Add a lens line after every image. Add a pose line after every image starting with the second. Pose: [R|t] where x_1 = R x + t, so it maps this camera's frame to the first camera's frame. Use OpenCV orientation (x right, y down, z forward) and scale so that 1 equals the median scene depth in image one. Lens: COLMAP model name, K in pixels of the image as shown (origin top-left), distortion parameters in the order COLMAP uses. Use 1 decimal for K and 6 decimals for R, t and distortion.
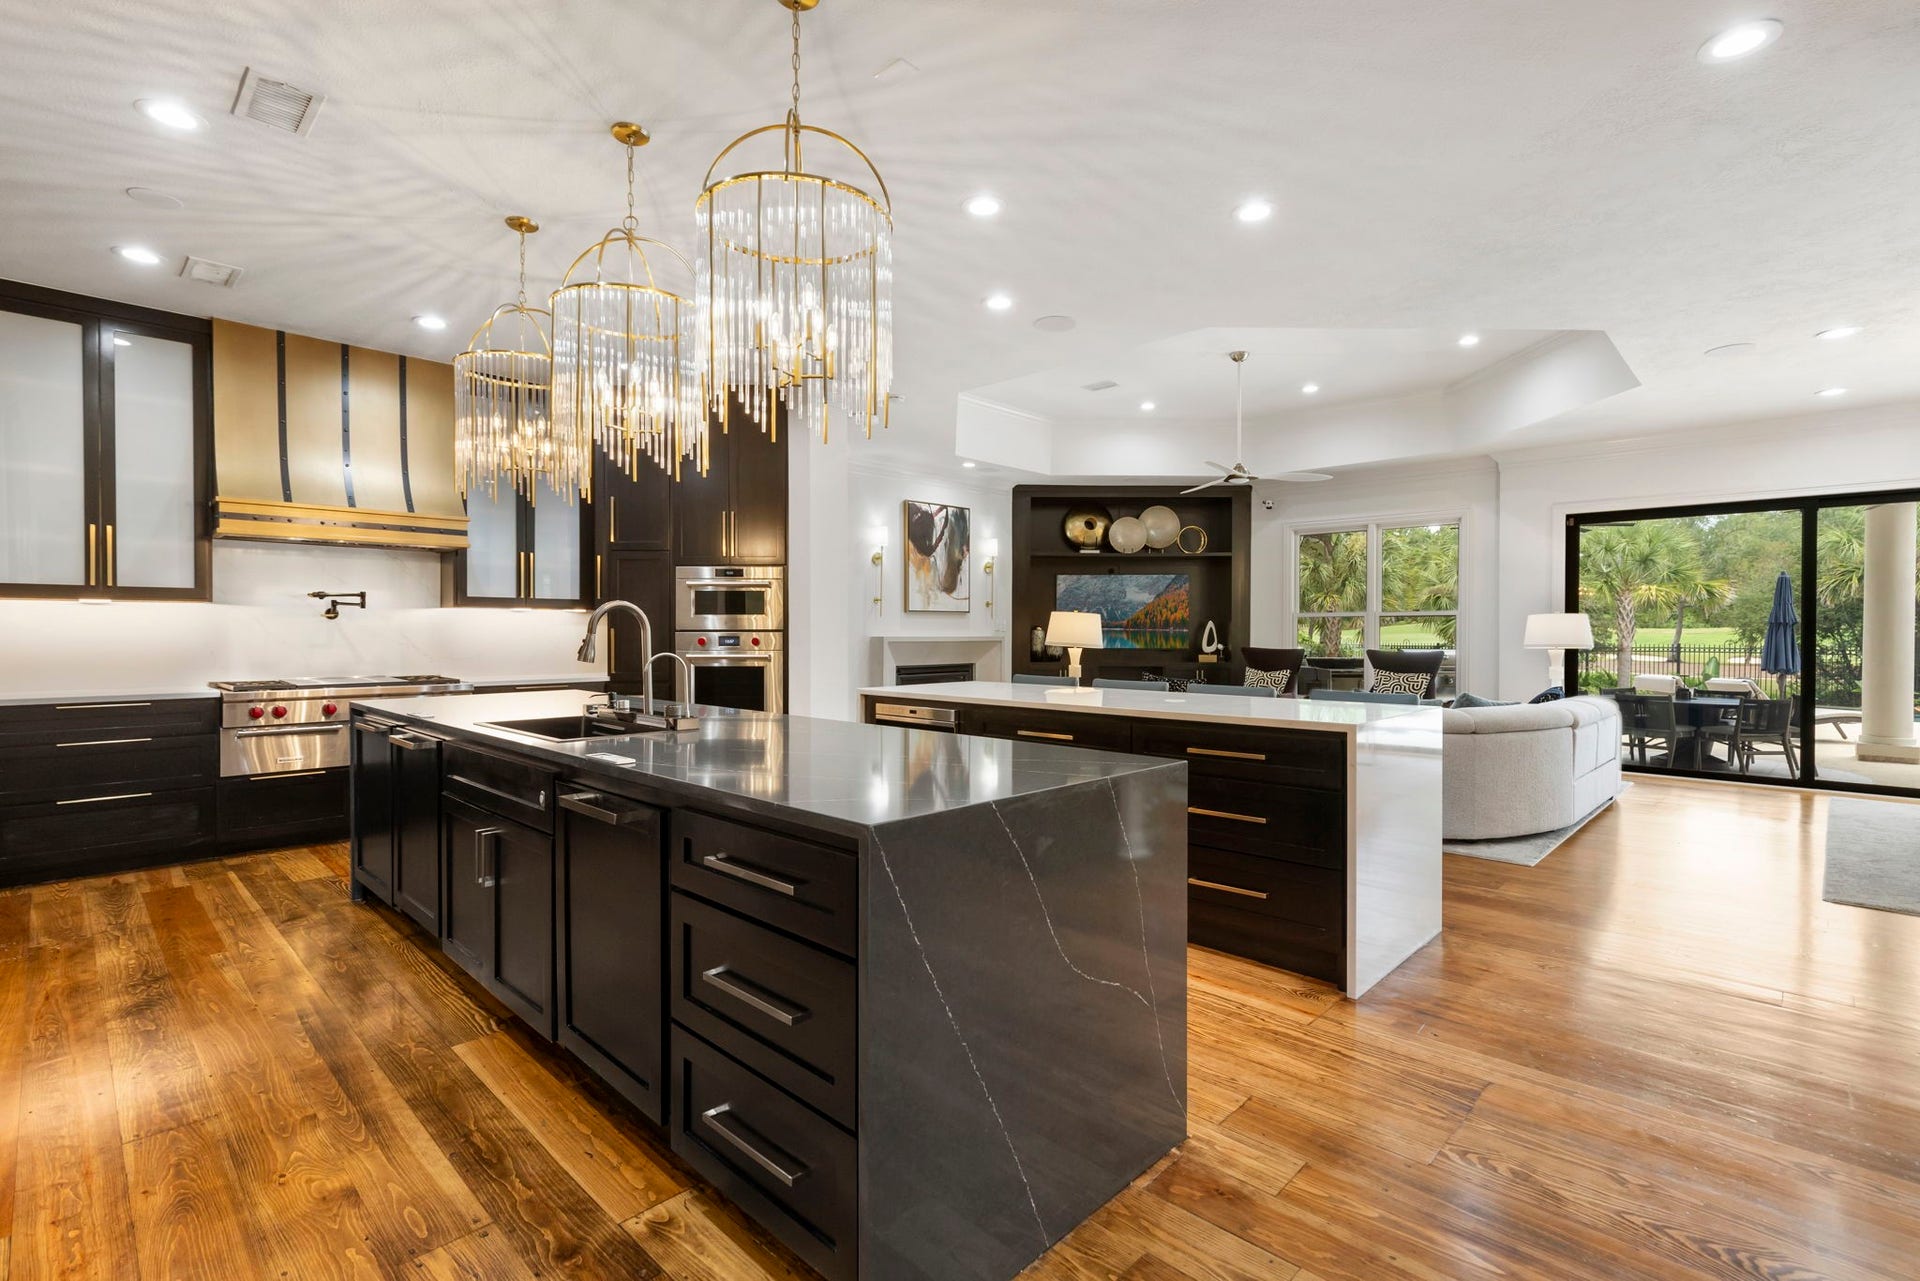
lens RADIAL K [[876.6, 0, 988.4], [0, 876.6, 629.3], [0, 0, 1]] dist [0.000055, 0.000096]
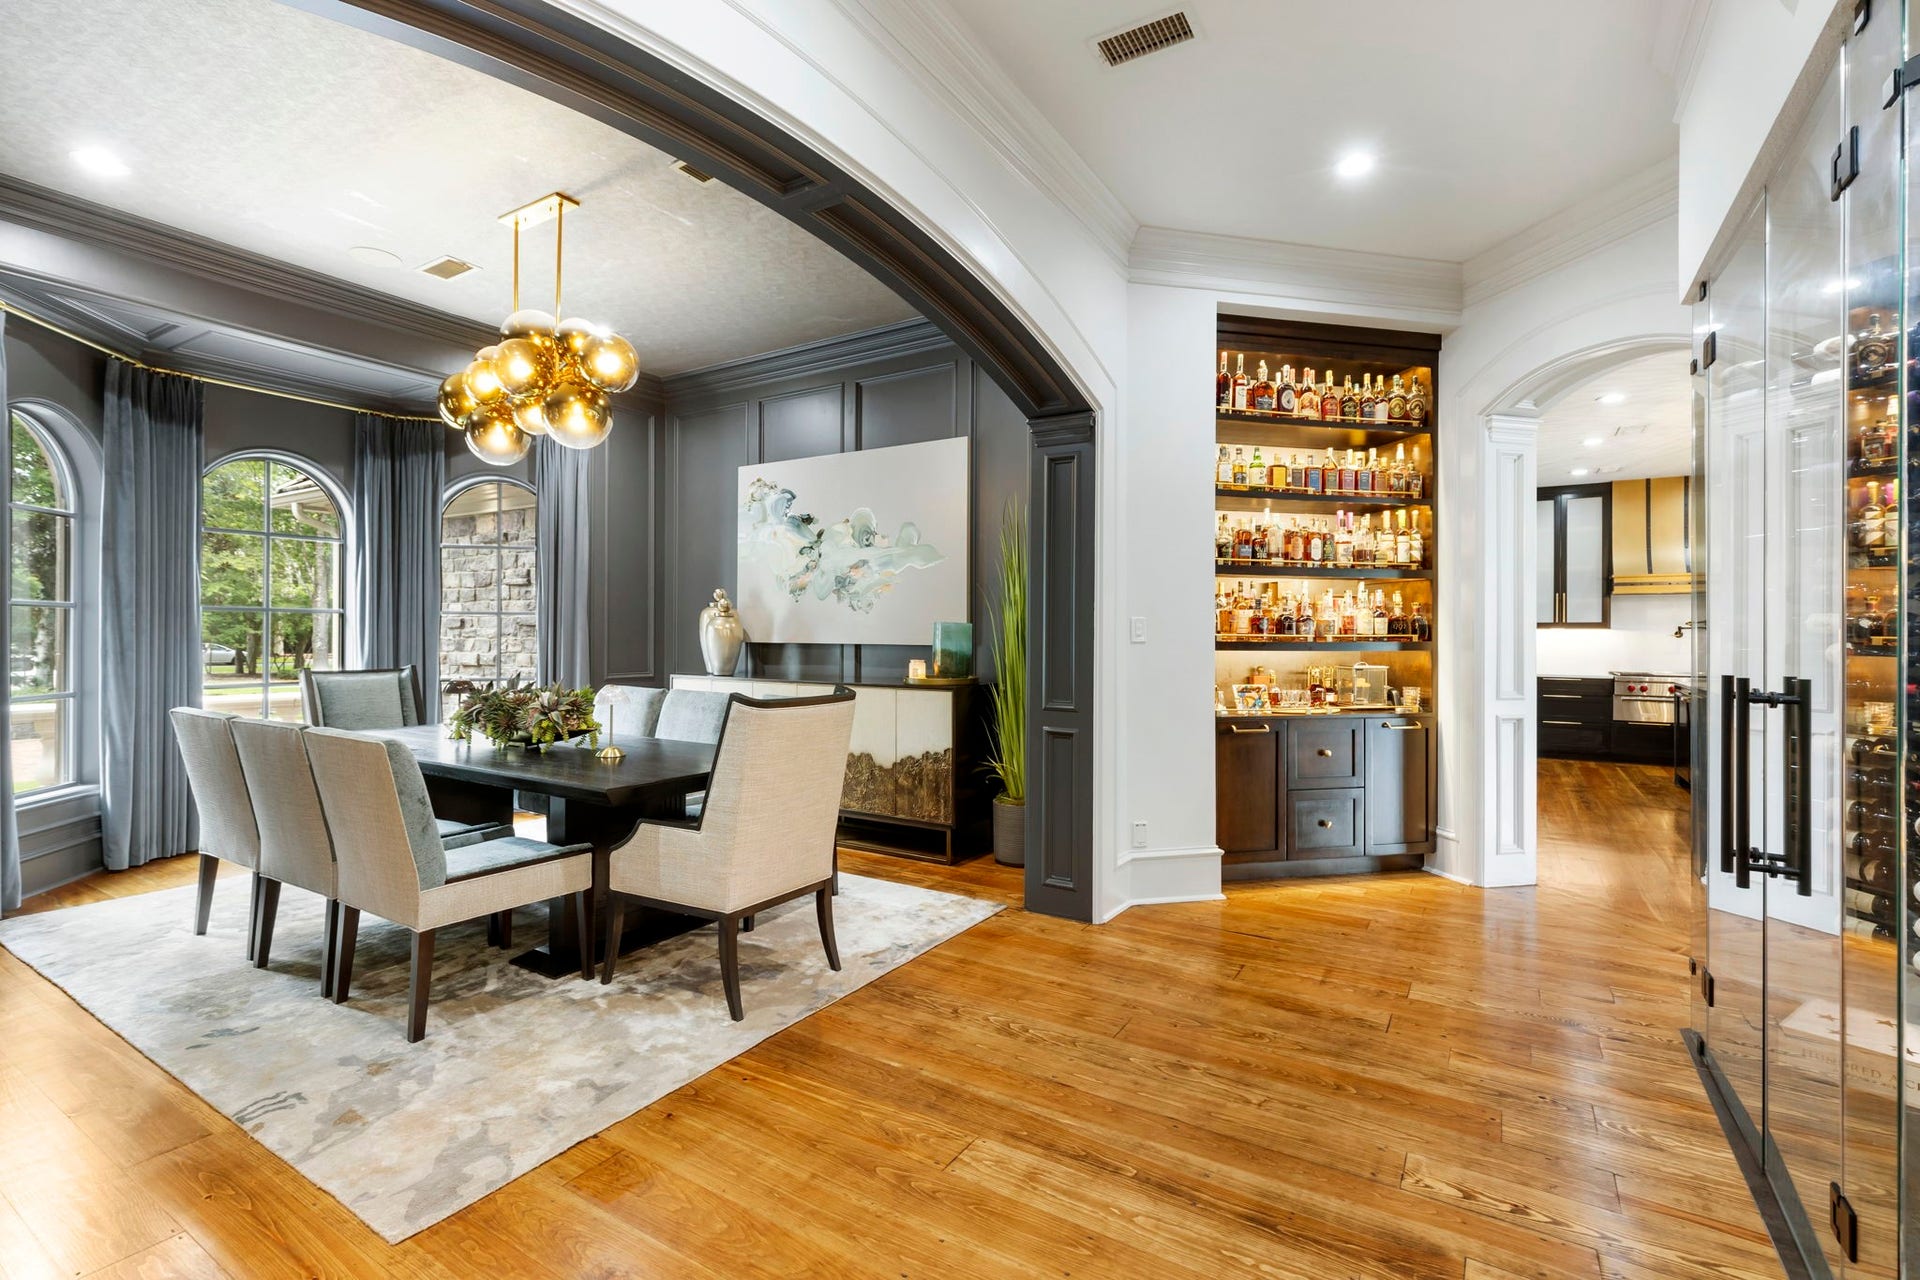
lens RADIAL K [[873.2, 0, 960.0], [0, 873.2, 640.0], [0, 0, 1]] dist [0.018084, -0.000013]
pose [[0.197665, 0.003642, -0.980263, 0.531287], [-0.007268, 0.999971, 0.002249, -0.001949], [0.980243, 0.006680, 0.197686, -0.568806]]
